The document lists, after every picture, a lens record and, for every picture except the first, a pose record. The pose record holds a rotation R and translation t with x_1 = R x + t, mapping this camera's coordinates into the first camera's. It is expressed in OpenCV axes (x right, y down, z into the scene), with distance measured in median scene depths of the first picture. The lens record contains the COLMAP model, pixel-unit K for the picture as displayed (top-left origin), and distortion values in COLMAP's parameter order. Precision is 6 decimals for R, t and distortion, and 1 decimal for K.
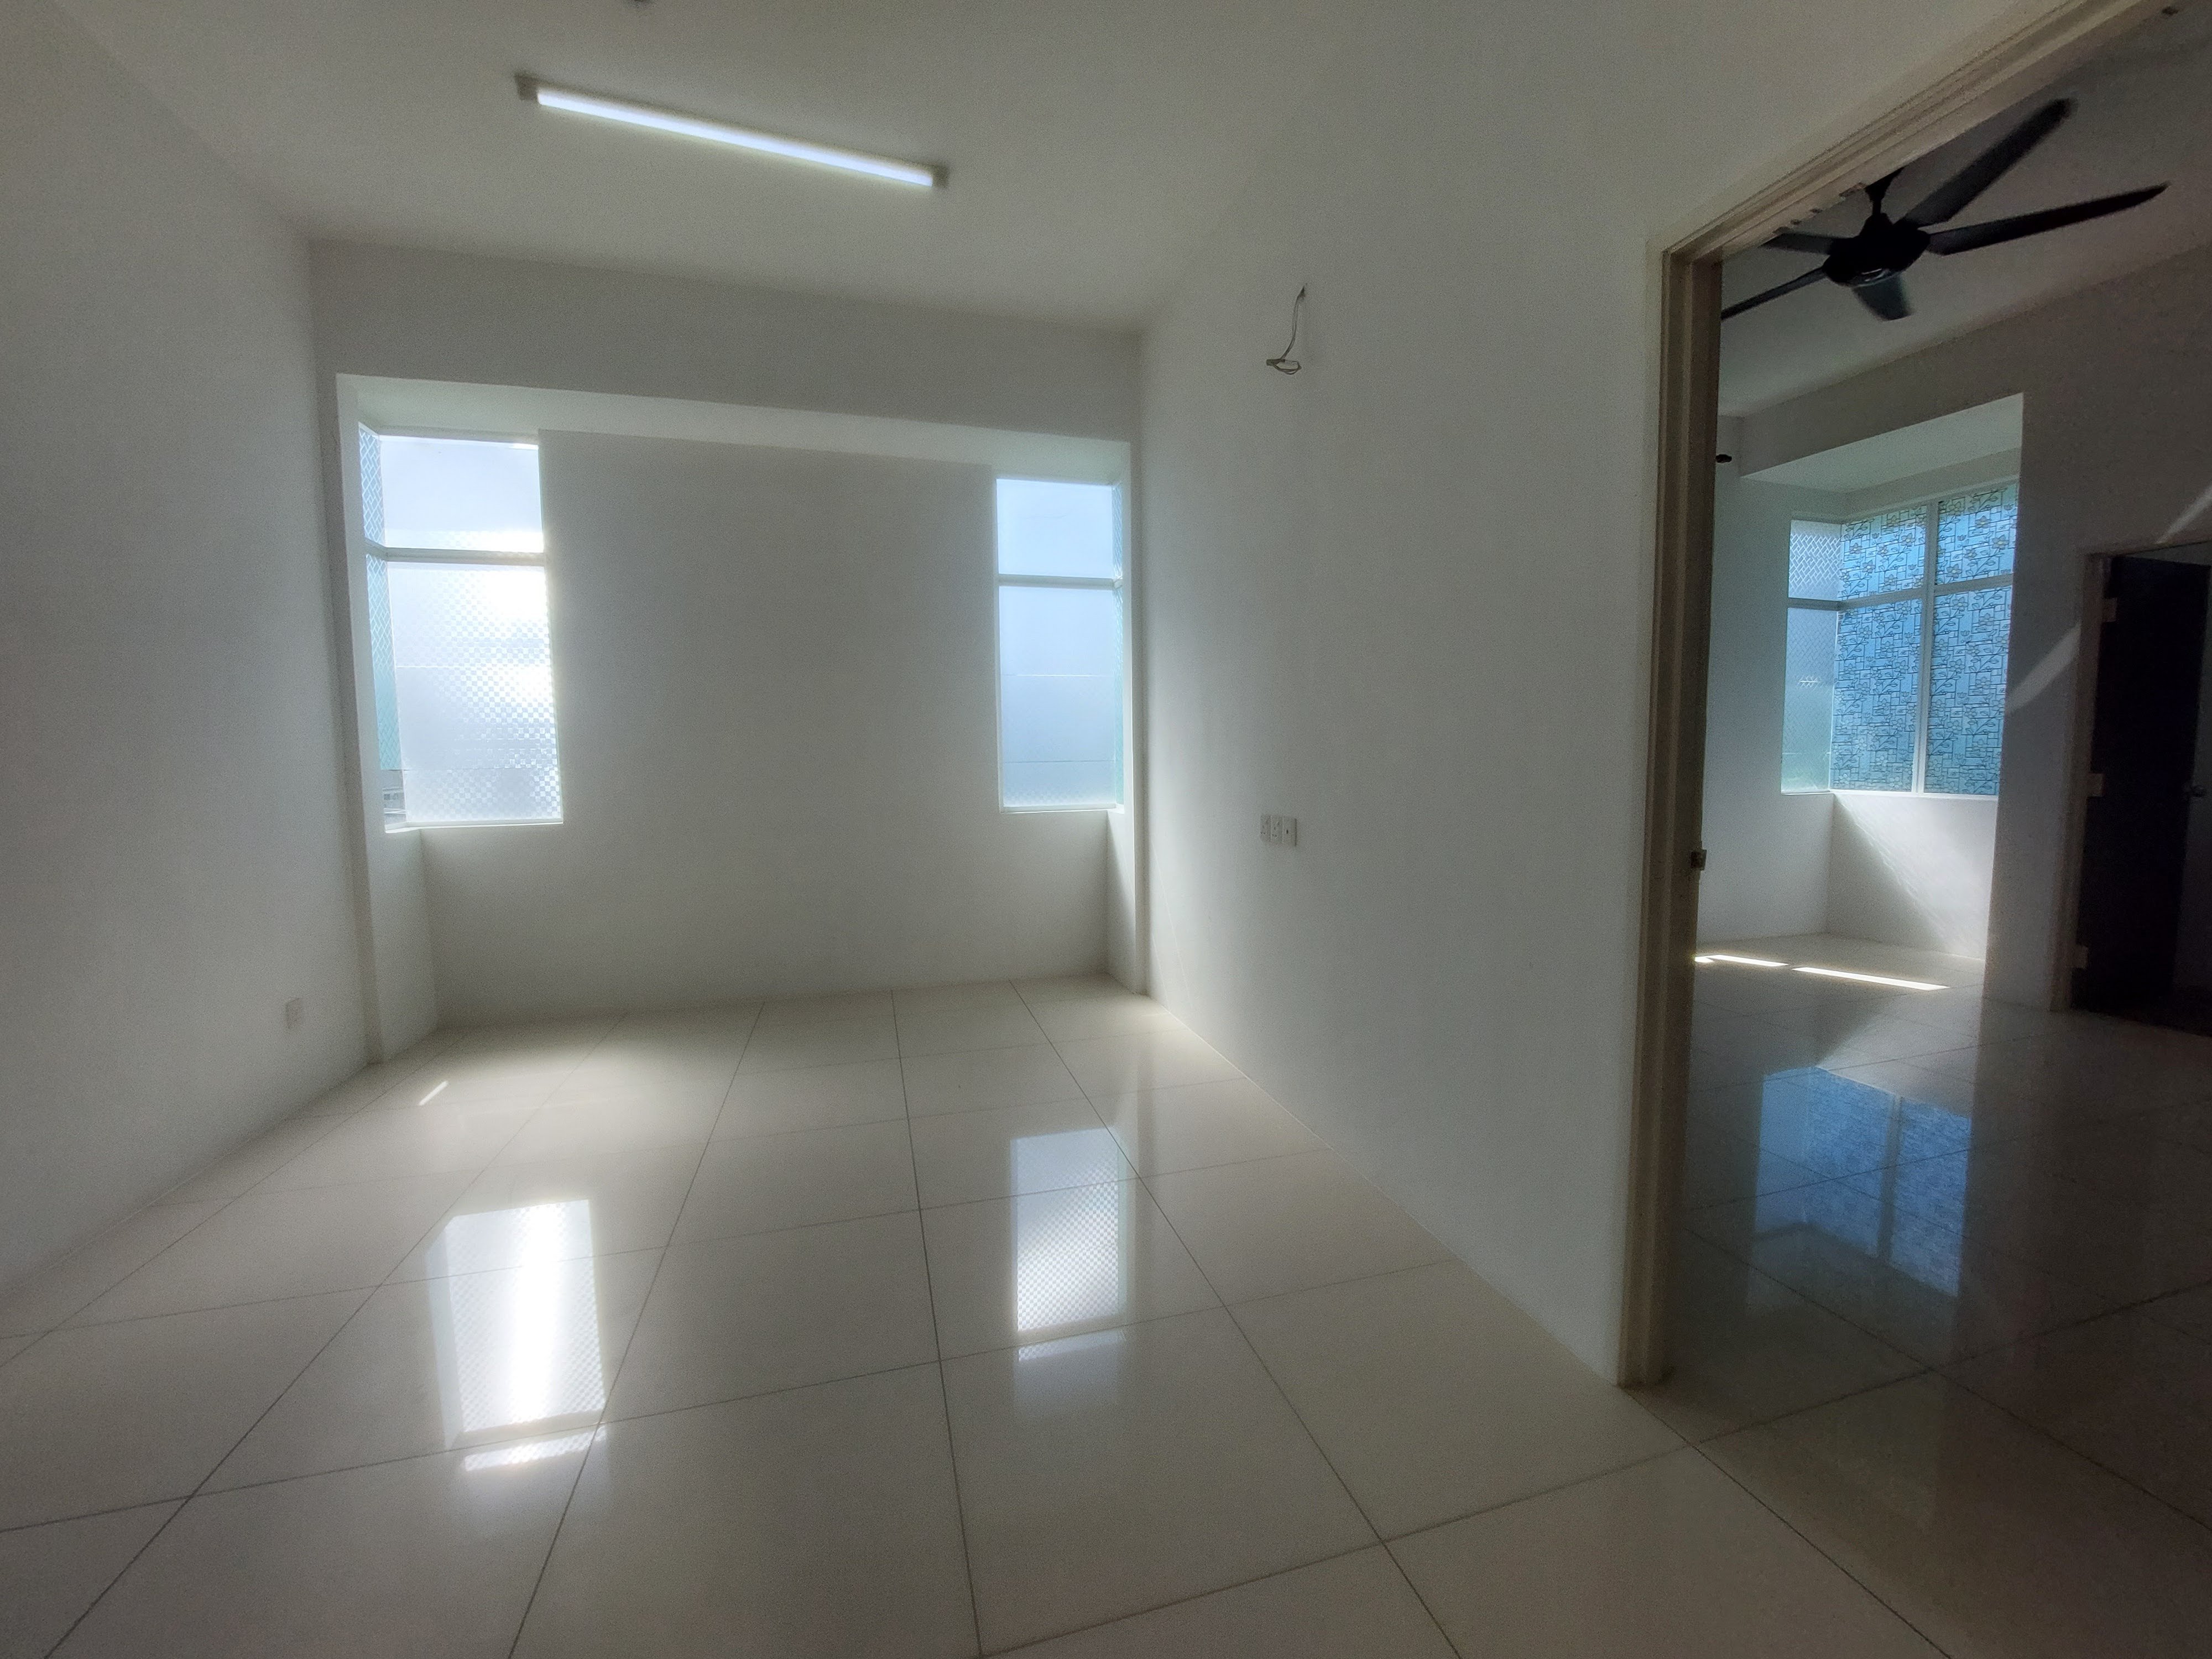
lens RADIAL K [[882.3, 0, 1114.7], [0, 882.3, 828.2], [0, 0, 1]] dist [-0.037400, 0.006712]
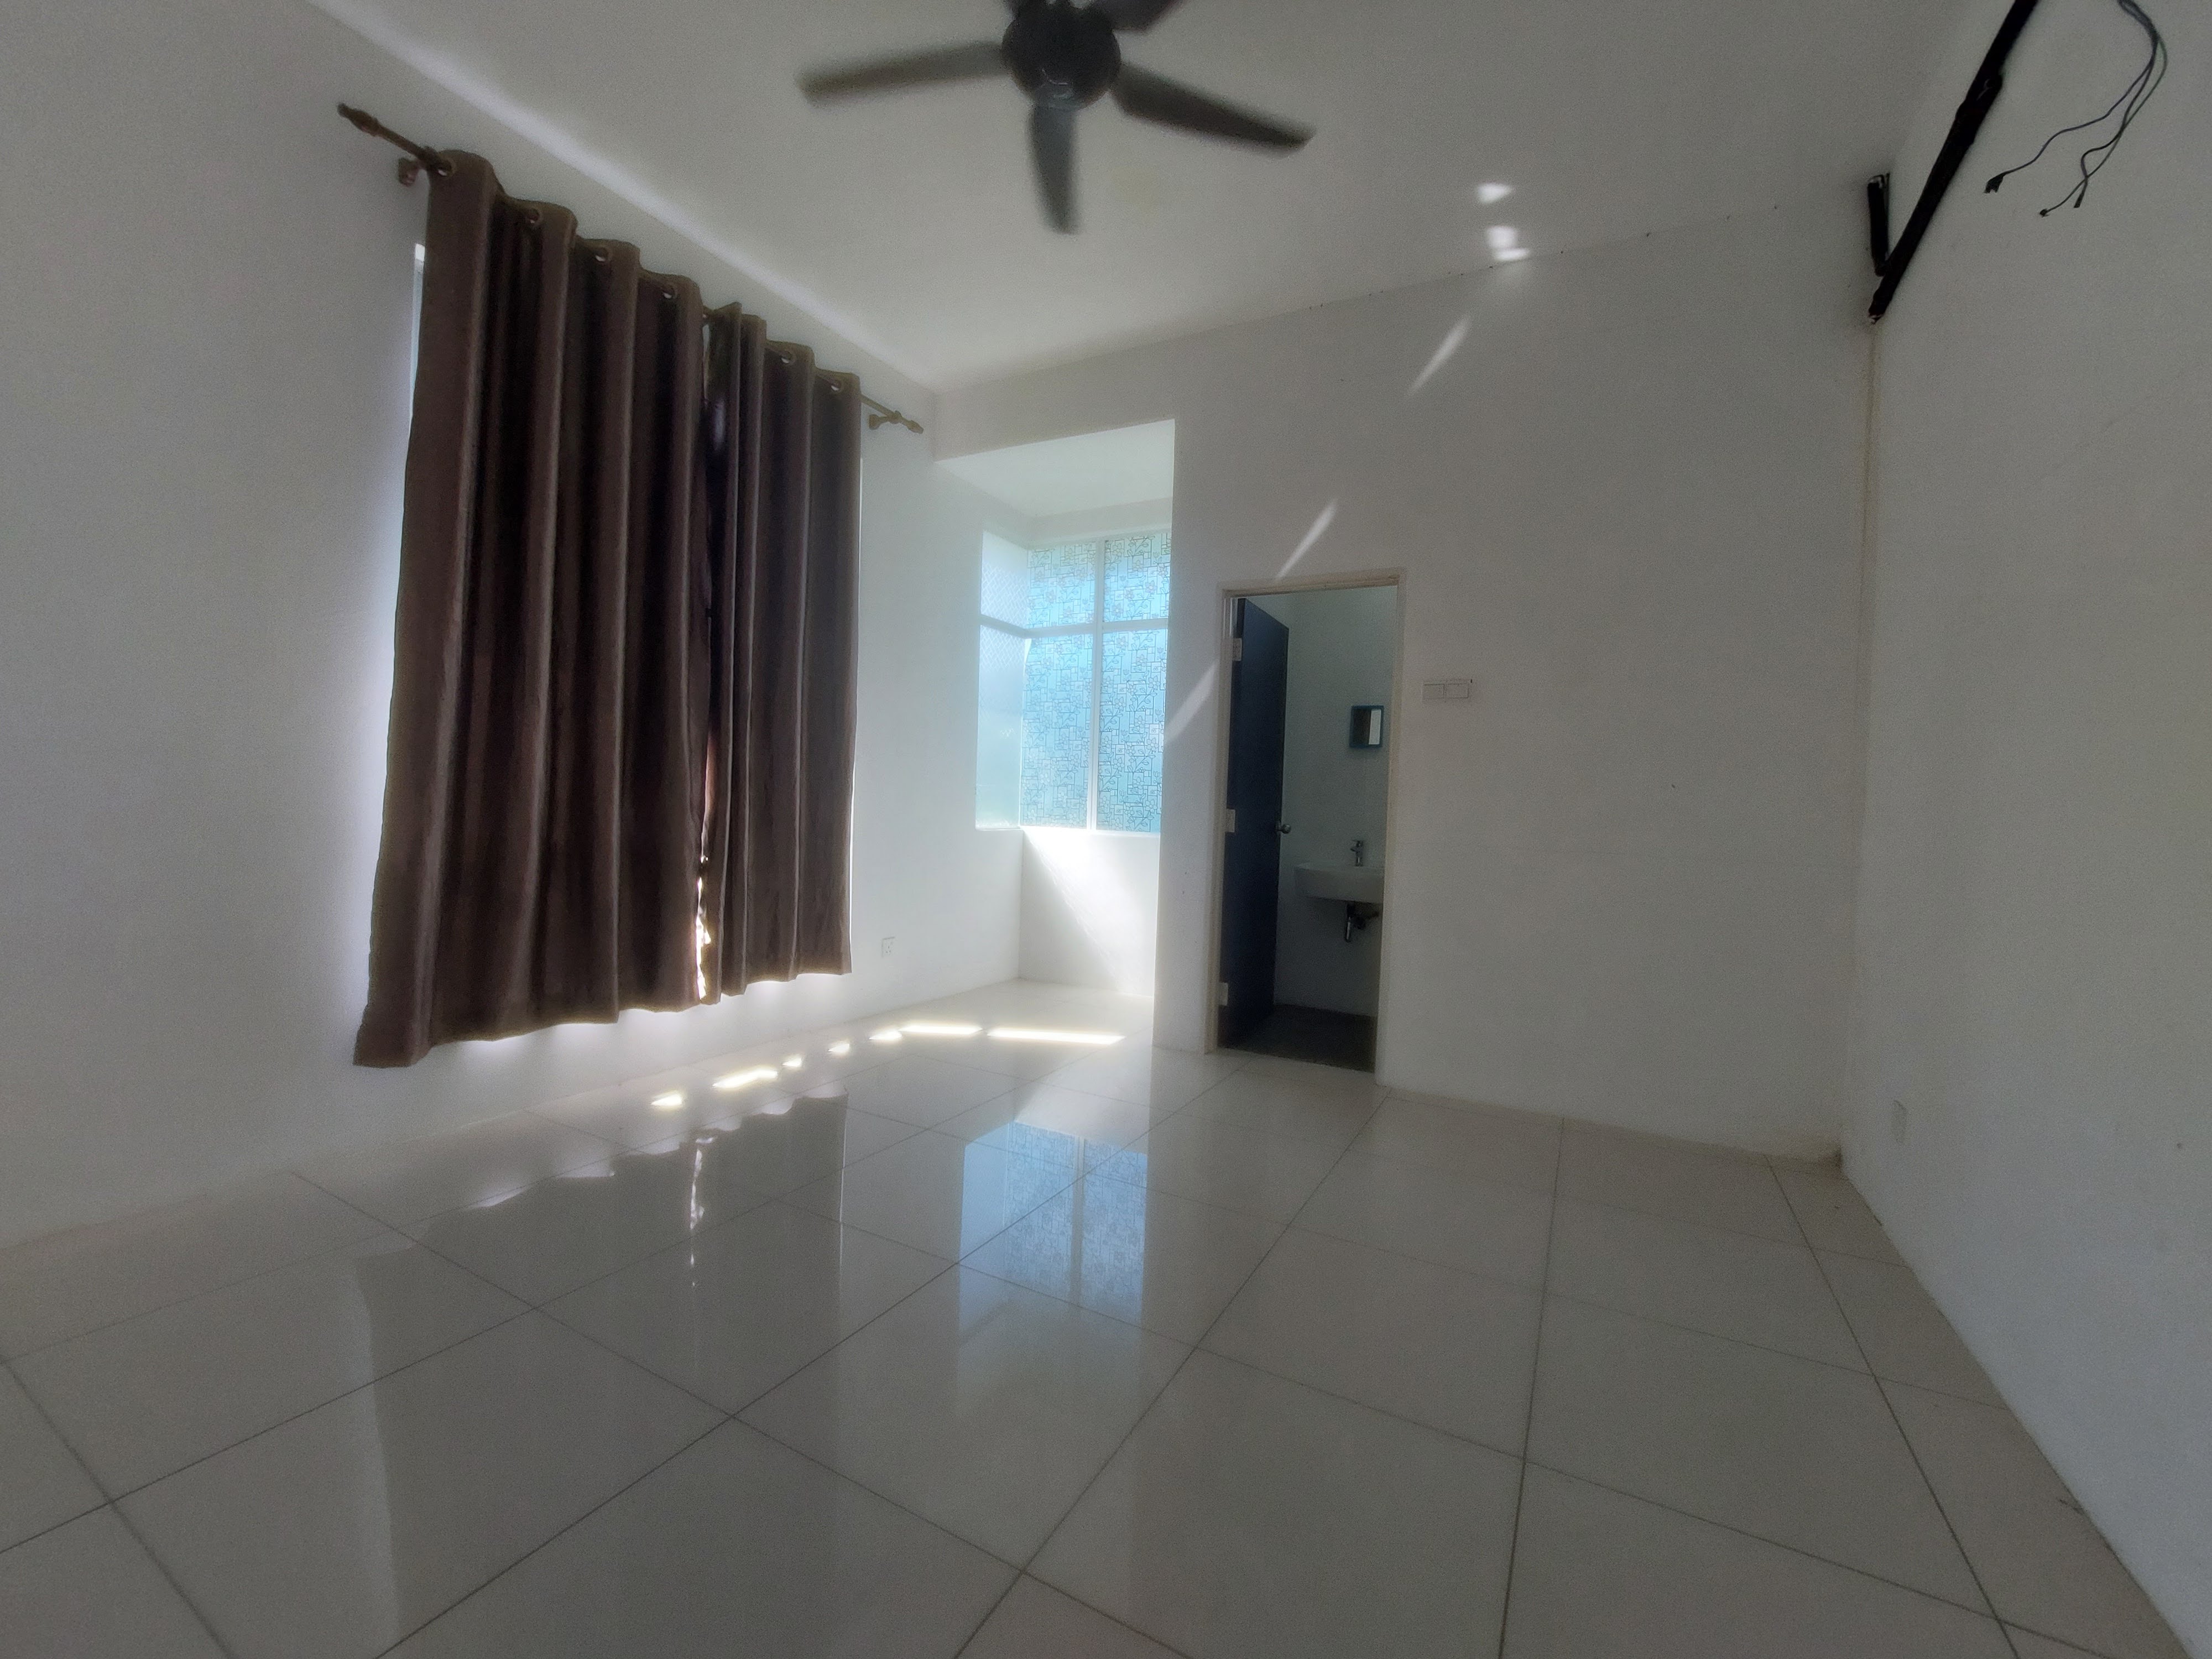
lens RADIAL K [[882.3, 0, 1114.7], [0, 882.3, 828.2], [0, 0, 1]] dist [-0.037400, 0.006712]
pose [[0.701780, 0.015897, 0.712216, 0.236436], [0.017117, 0.999086, -0.039165, -0.002887], [-0.712188, 0.039676, 0.700867, 0.274226]]
